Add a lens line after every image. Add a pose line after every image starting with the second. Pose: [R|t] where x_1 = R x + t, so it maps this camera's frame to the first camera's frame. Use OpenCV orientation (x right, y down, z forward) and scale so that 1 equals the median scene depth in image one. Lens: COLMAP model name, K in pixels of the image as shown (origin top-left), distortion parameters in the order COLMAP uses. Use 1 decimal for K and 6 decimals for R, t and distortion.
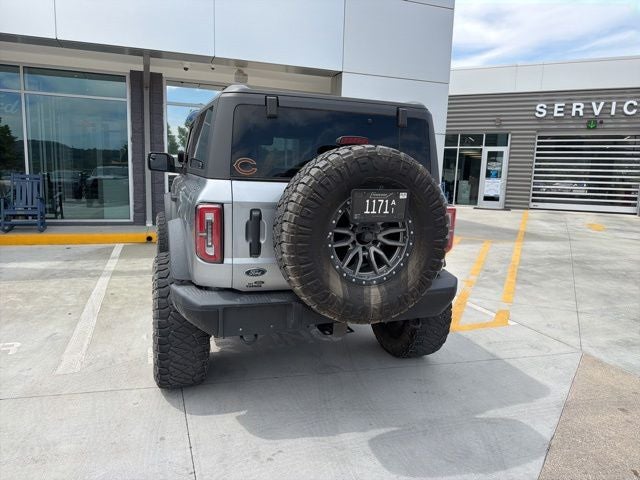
lens RADIAL K [[453.9, 0, 320.9], [0, 453.9, 237.7], [0, 0, 1]] dist [0.038877, -0.039800]
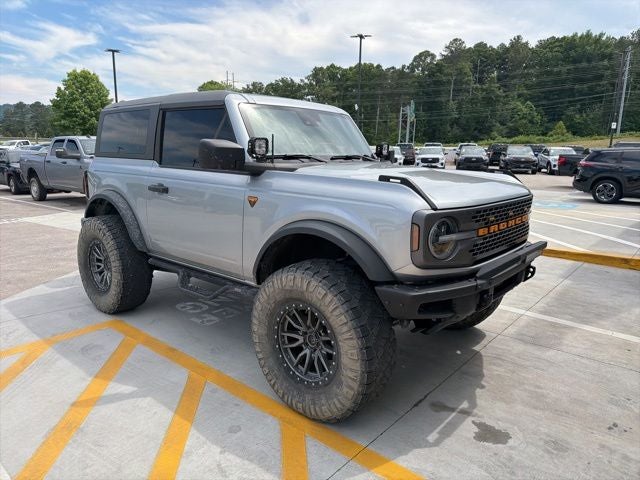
lens RADIAL K [[449.7, 0, 321.3], [0, 449.7, 236.9], [0, 0, 1]] dist [0.032447, -0.042370]
pose [[-0.866280, 0.046880, -0.497355, 0.286852], [-0.124348, 0.944016, 0.305567, -0.327366], [0.483836, 0.326551, -0.811953, 2.096535]]
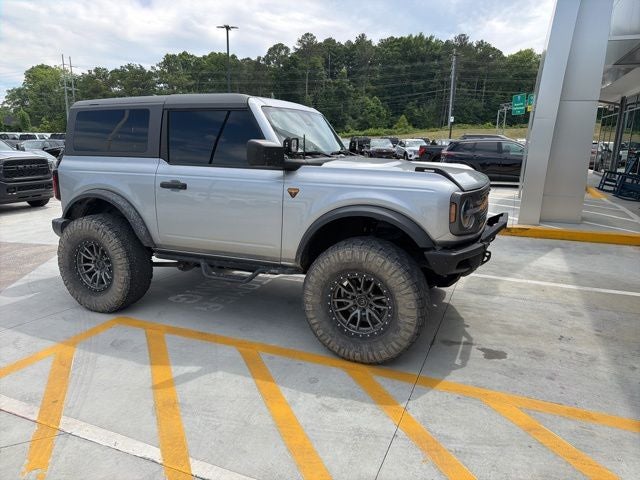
lens RADIAL K [[447.2, 0, 321.2], [0, 447.2, 239.7], [0, 0, 1]] dist [0.050371, -0.066098]
pose [[-0.676509, 0.116076, -0.727229, 0.614278], [-0.146972, 0.946354, 0.287773, -0.311297], [0.721619, 0.301564, -0.623157, 2.021597]]
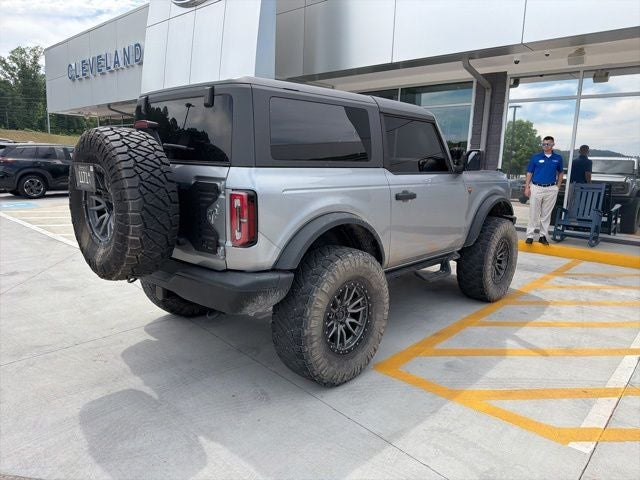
lens RADIAL K [[449.7, 0, 321.3], [0, 449.7, 236.9], [0, 0, 1]] dist [0.032447, -0.042370]
pose [[0.460033, 0.127489, -0.878701, 0.846660], [-0.146873, 0.986931, 0.066298, -0.048076], [0.875670, 0.098558, 0.472746, 0.568886]]
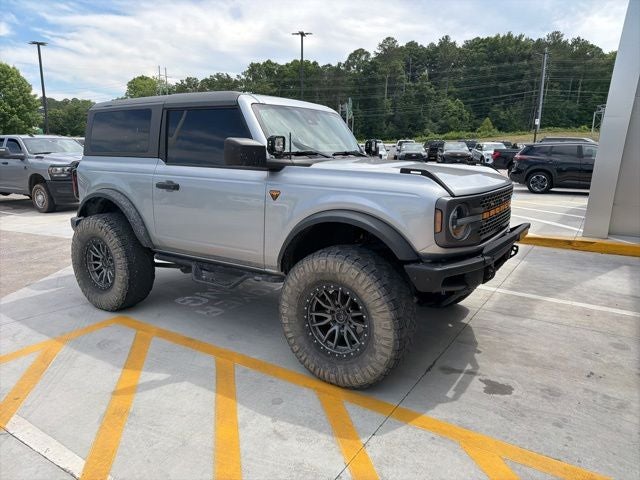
lens RADIAL K [[449.7, 0, 321.3], [0, 449.7, 236.9], [0, 0, 1]] dist [0.032447, -0.042370]
pose [[-0.792178, 0.079675, -0.605067, 0.440436], [-0.130494, 0.946398, 0.295468, -0.318957], [0.596176, 0.313021, -0.739319, 2.087125]]
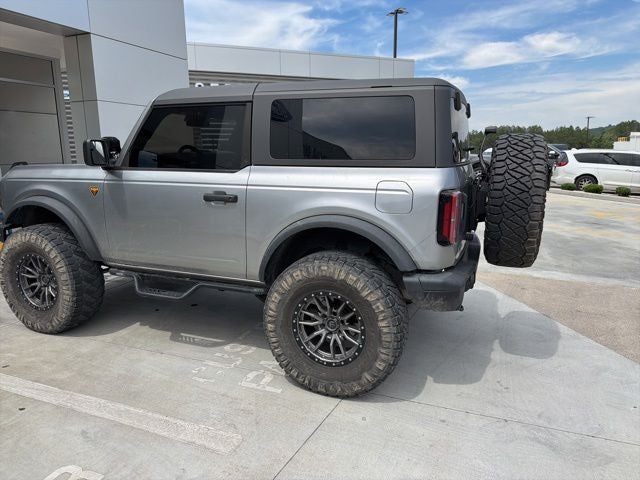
lens RADIAL K [[448.9, 0, 320.7], [0, 448.9, 244.1], [0, 0, 1]] dist [0.035285, -0.045562]
pose [[0.654693, -0.192150, 0.731065, -0.790083], [0.140661, 0.981228, 0.131936, -0.084900], [-0.742692, 0.016455, 0.669430, 0.339060]]
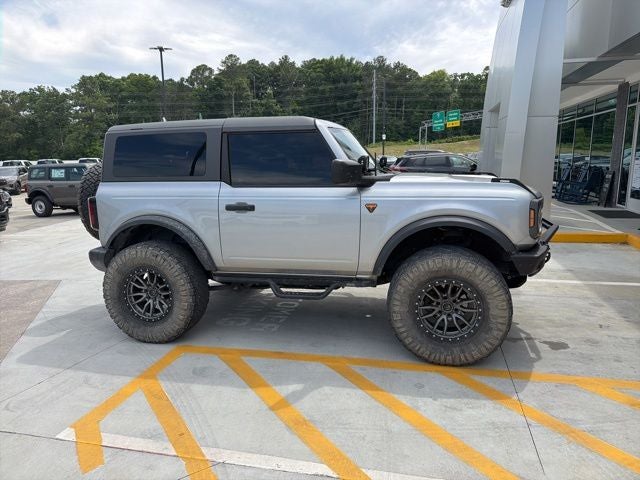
lens RADIAL K [[447.2, 0, 321.2], [0, 447.2, 239.7], [0, 0, 1]] dist [0.050371, -0.066098]
pose [[-0.552124, 0.123272, -0.824599, 0.822599], [-0.126327, 0.965223, 0.228879, -0.272940], [0.824136, 0.230539, -0.517350, 1.814196]]
